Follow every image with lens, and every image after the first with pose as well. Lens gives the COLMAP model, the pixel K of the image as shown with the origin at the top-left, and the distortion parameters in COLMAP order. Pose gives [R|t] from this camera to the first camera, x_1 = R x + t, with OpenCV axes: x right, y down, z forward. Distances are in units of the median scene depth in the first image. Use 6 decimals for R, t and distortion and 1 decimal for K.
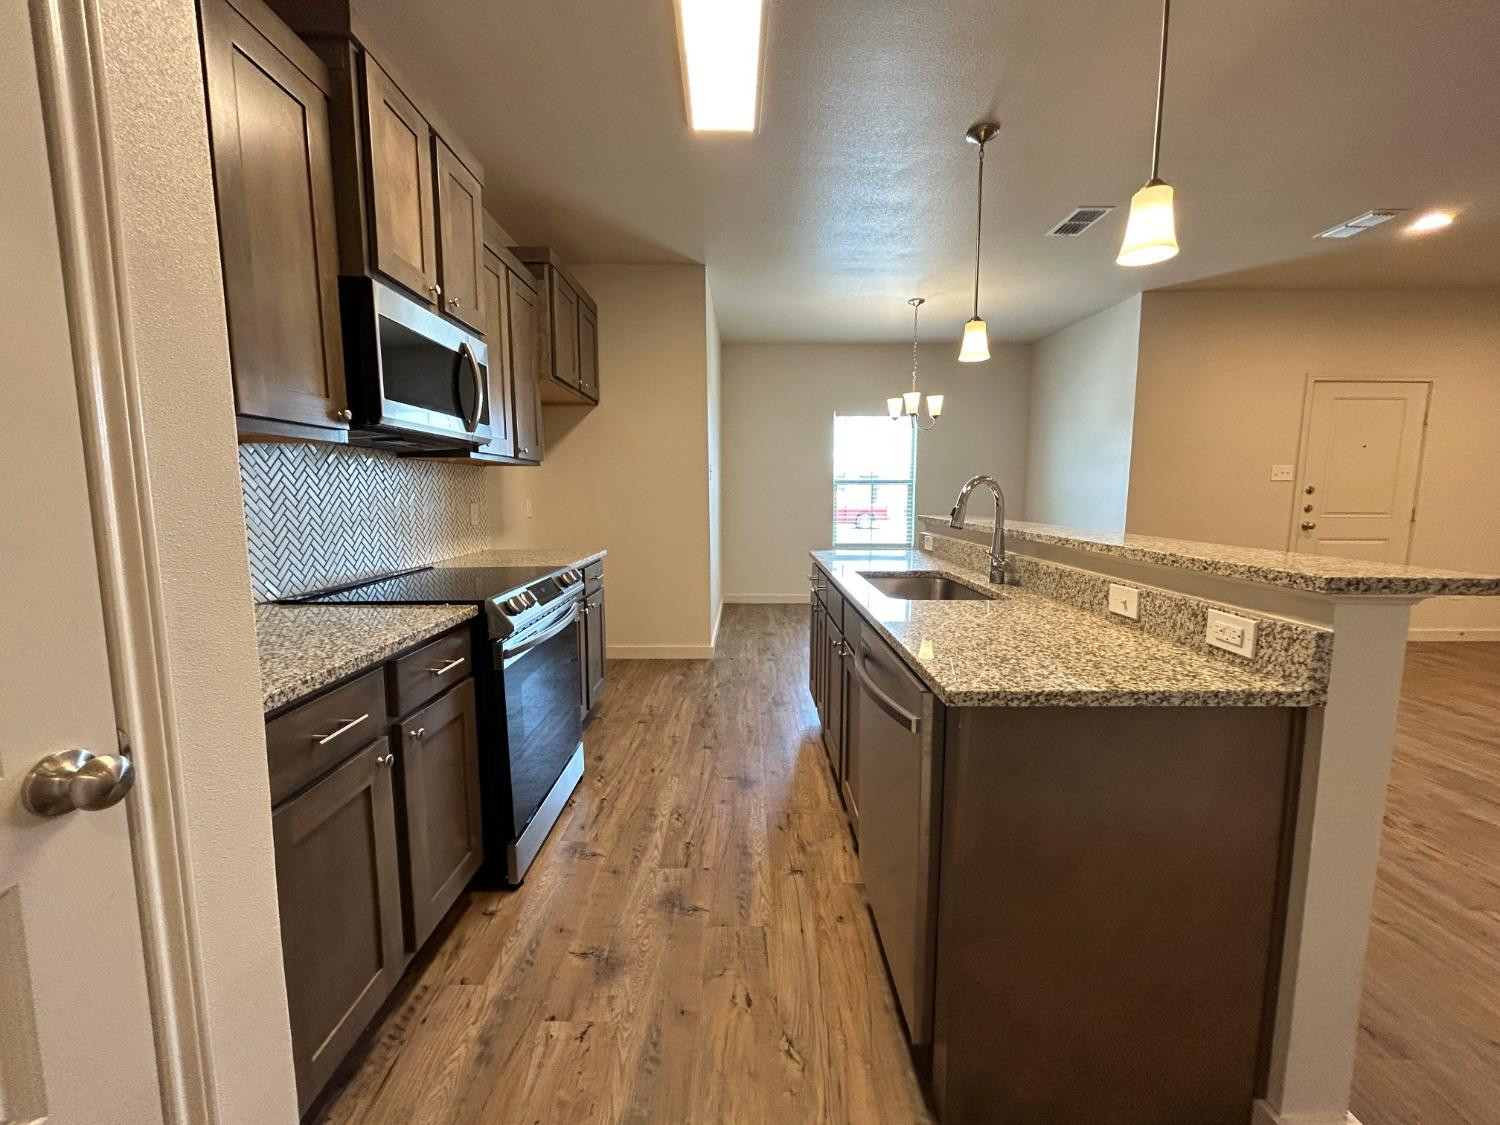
lens RADIAL K [[601.3, 0, 750.0], [0, 601.3, 562.5], [0, 0, 1]] dist [0.000369, 0.000152]
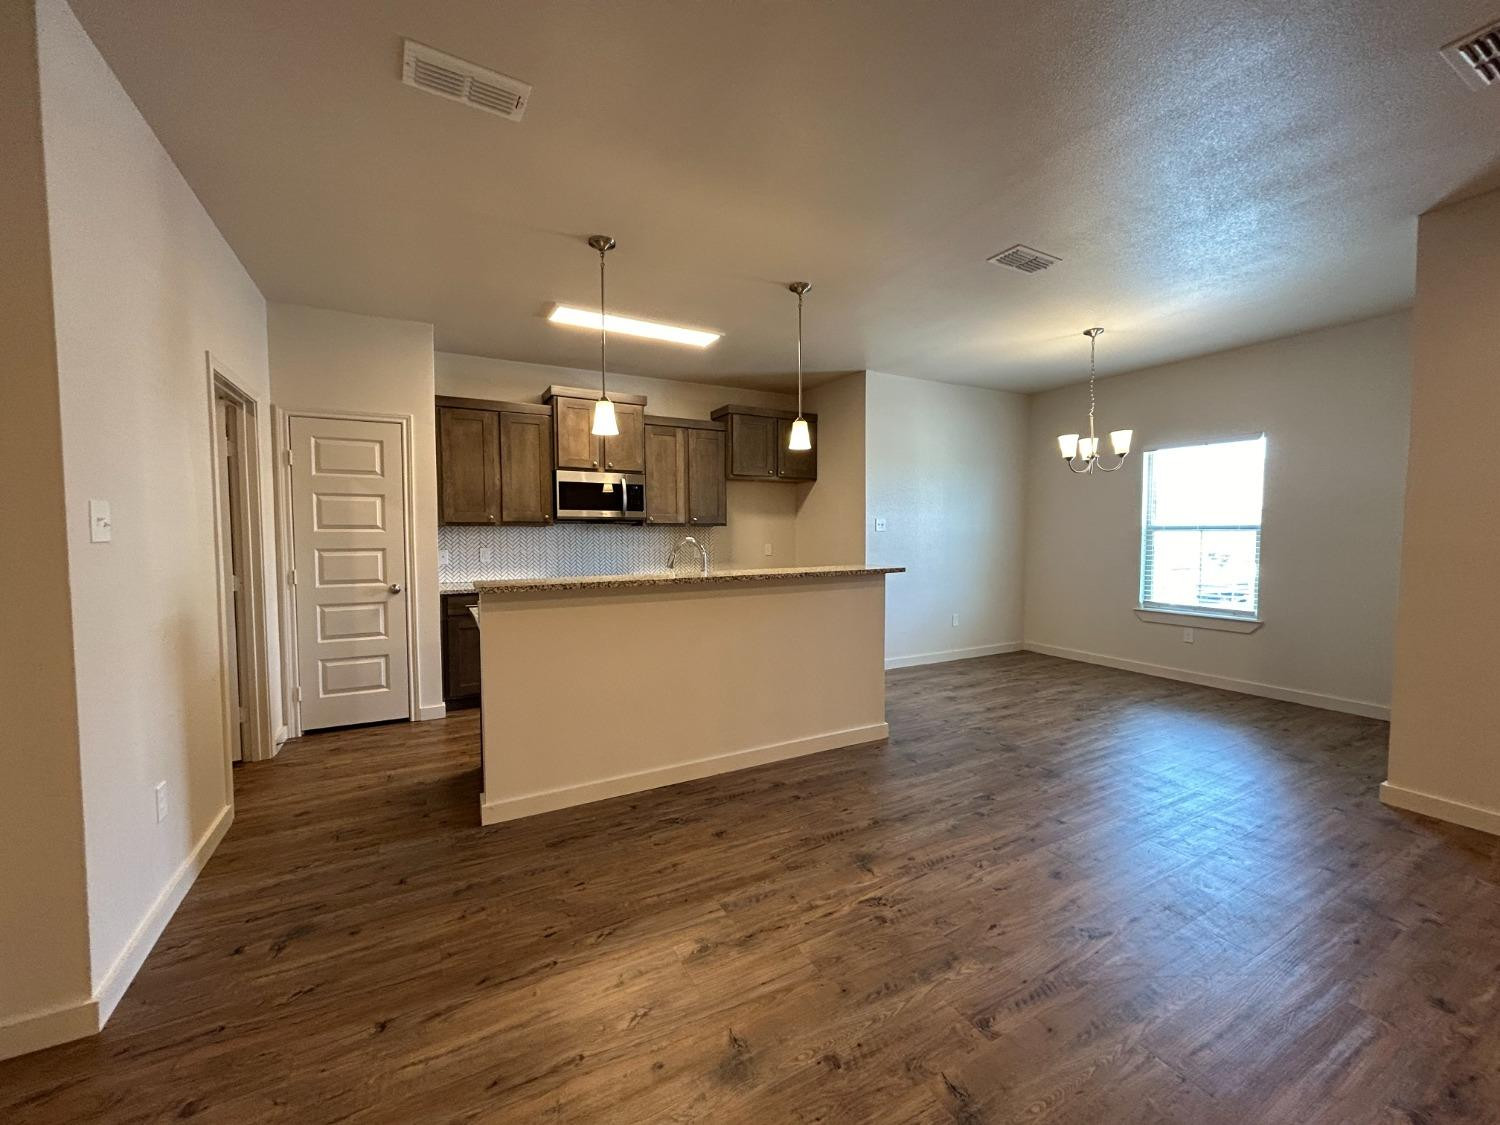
lens RADIAL K [[601.3, 0, 750.0], [0, 601.3, 562.5], [0, 0, 1]] dist [0.000369, 0.000152]
pose [[0.478278, 0.044734, -0.877068, 0.703232], [-0.101121, 0.994864, -0.004400, -0.027693], [0.872367, 0.090794, 0.480345, 0.127130]]
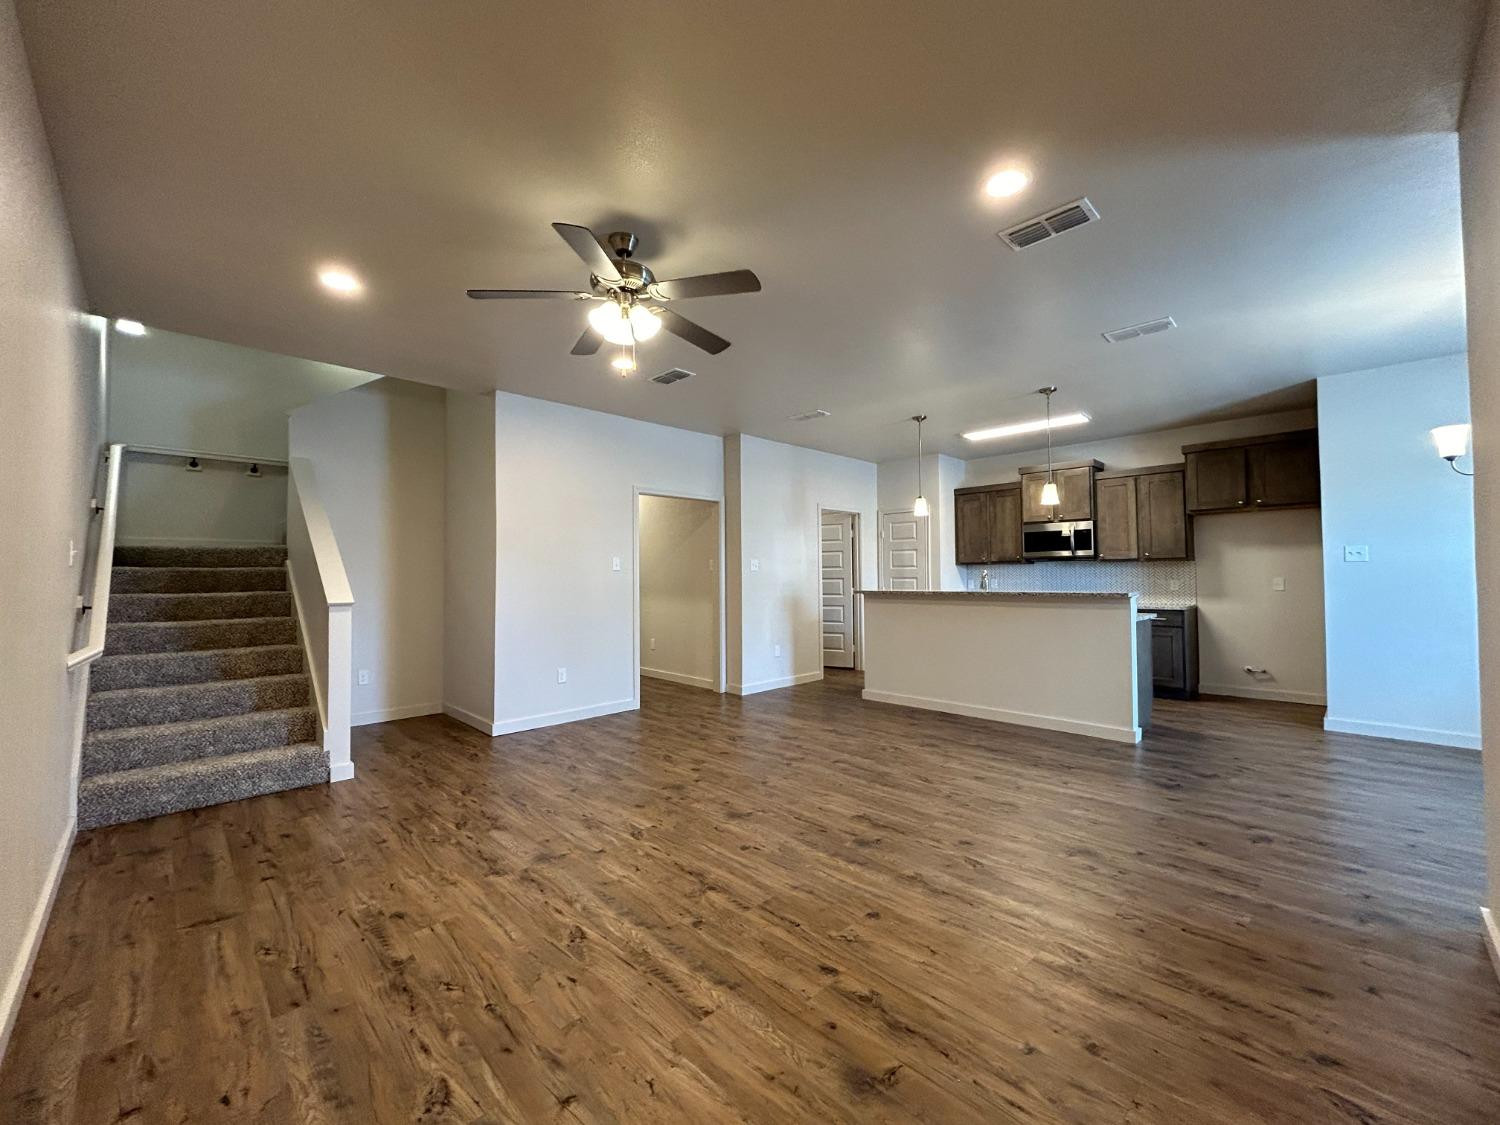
lens RADIAL K [[601.3, 0, 750.0], [0, 601.3, 562.5], [0, 0, 1]] dist [0.000369, 0.000152]
pose [[-0.717731, -0.013371, -0.696192, 1.080549], [-0.076331, 0.995301, 0.059578, -0.088073], [0.692124, 0.095902, -0.715379, 0.790805]]
